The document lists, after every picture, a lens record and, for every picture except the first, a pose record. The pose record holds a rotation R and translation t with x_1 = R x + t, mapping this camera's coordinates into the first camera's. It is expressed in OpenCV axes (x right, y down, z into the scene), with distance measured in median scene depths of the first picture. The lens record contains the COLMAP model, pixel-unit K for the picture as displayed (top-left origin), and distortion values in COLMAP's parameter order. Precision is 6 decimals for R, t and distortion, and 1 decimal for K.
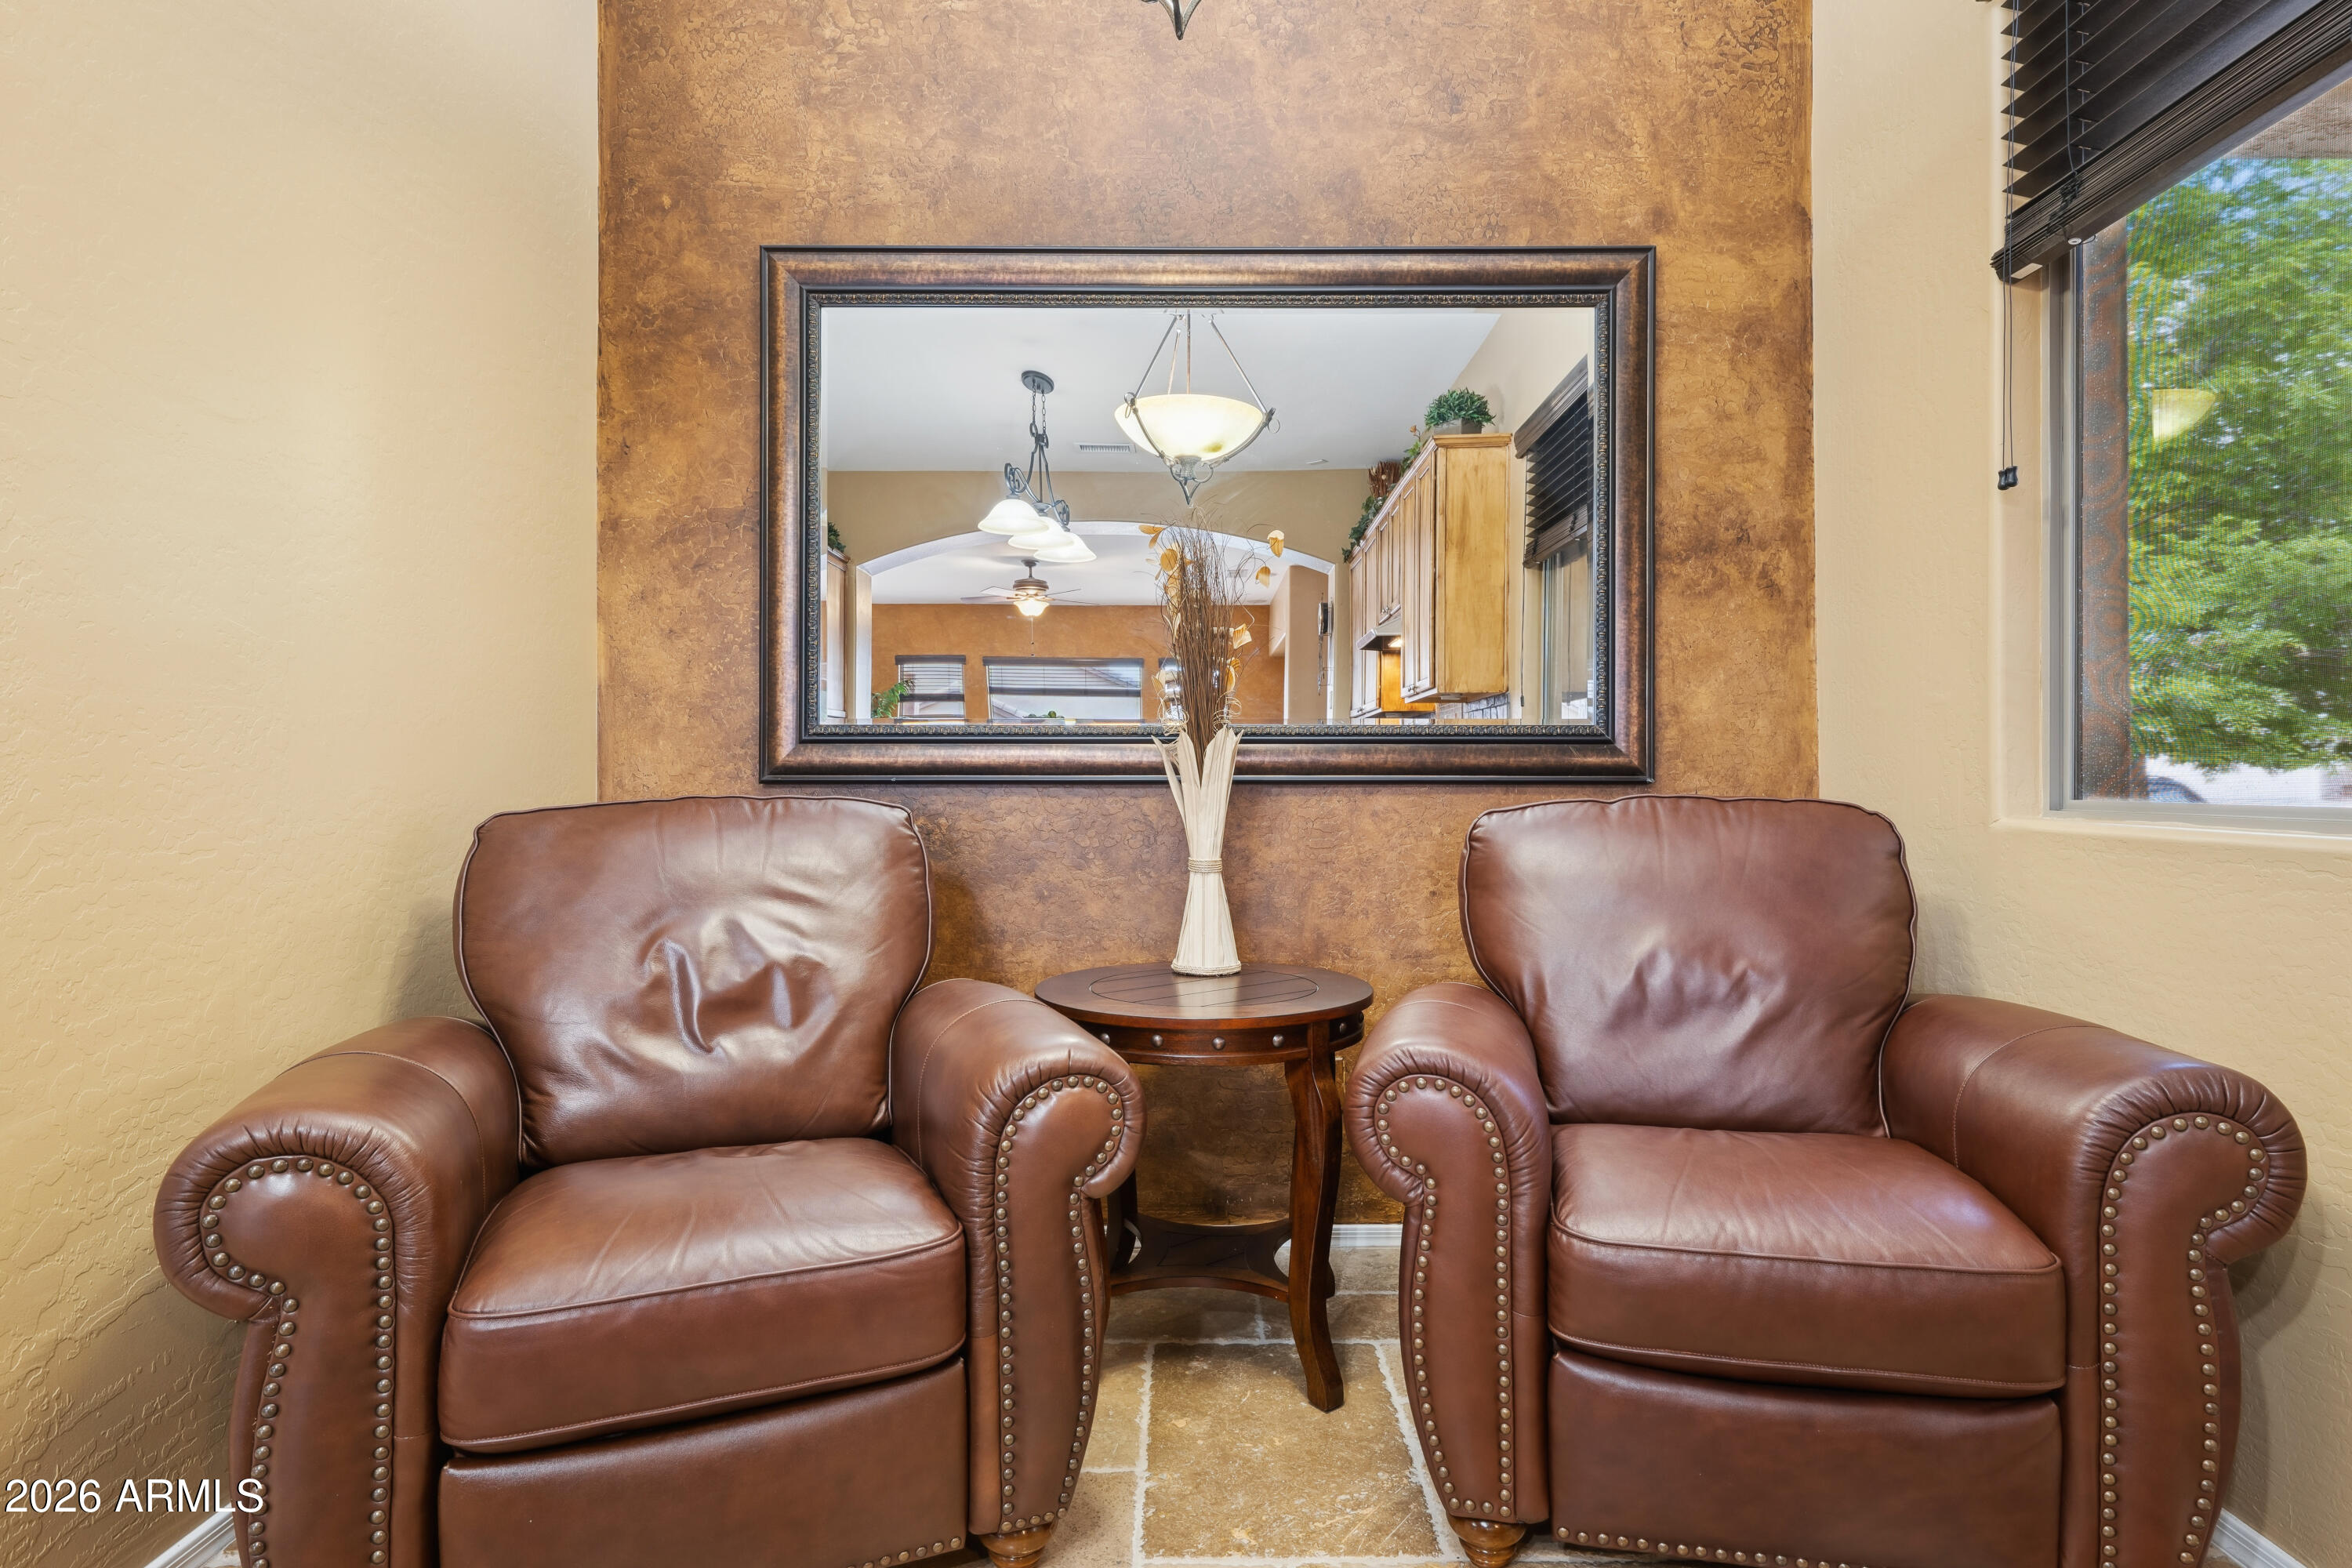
lens RADIAL K [[1183.5, 0, 1192.5], [0, 1183.5, 772.2], [0, 0, 1]] dist [-0.002101, -0.000153]
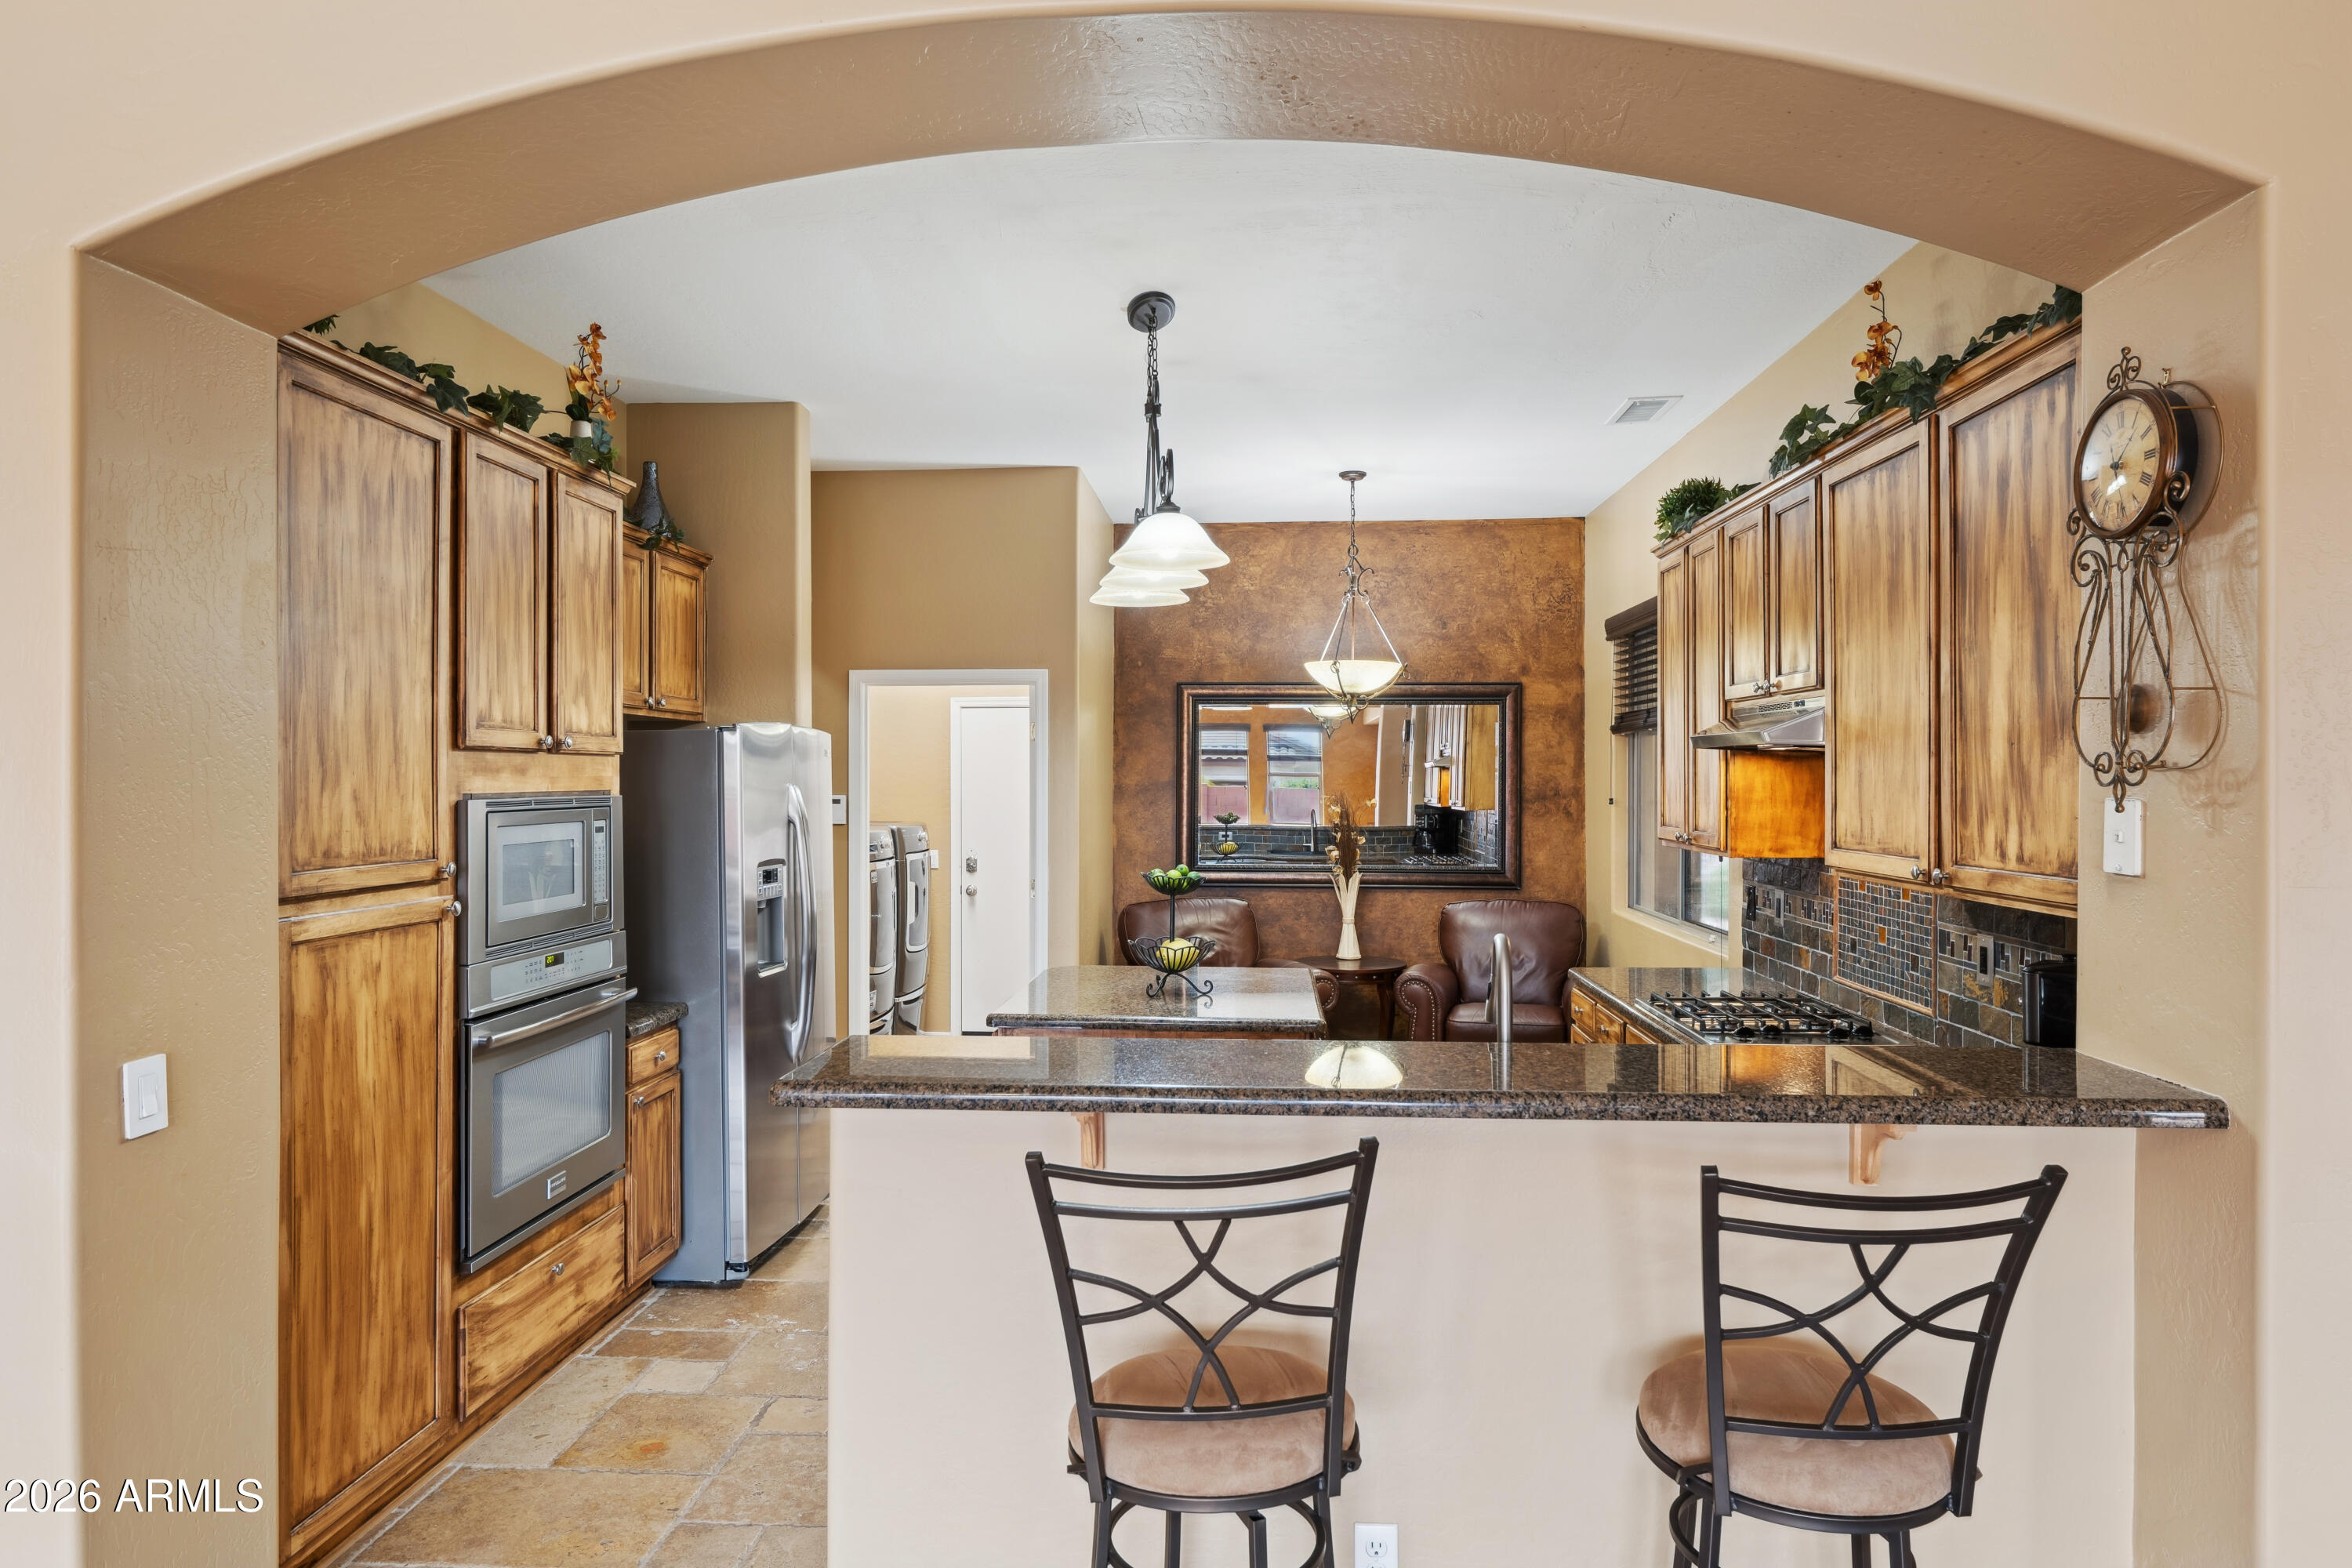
lens RADIAL K [[1379.1, 0, 1177.6], [0, 1379.1, 775.0], [0, 0, 1]] dist [0.002165, -0.001095]
pose [[0.997800, 0.001837, -0.066265, -0.159145], [-0.001904, 0.999998, -0.000944, -0.234840], [0.066263, 0.001068, 0.997802, -2.047513]]
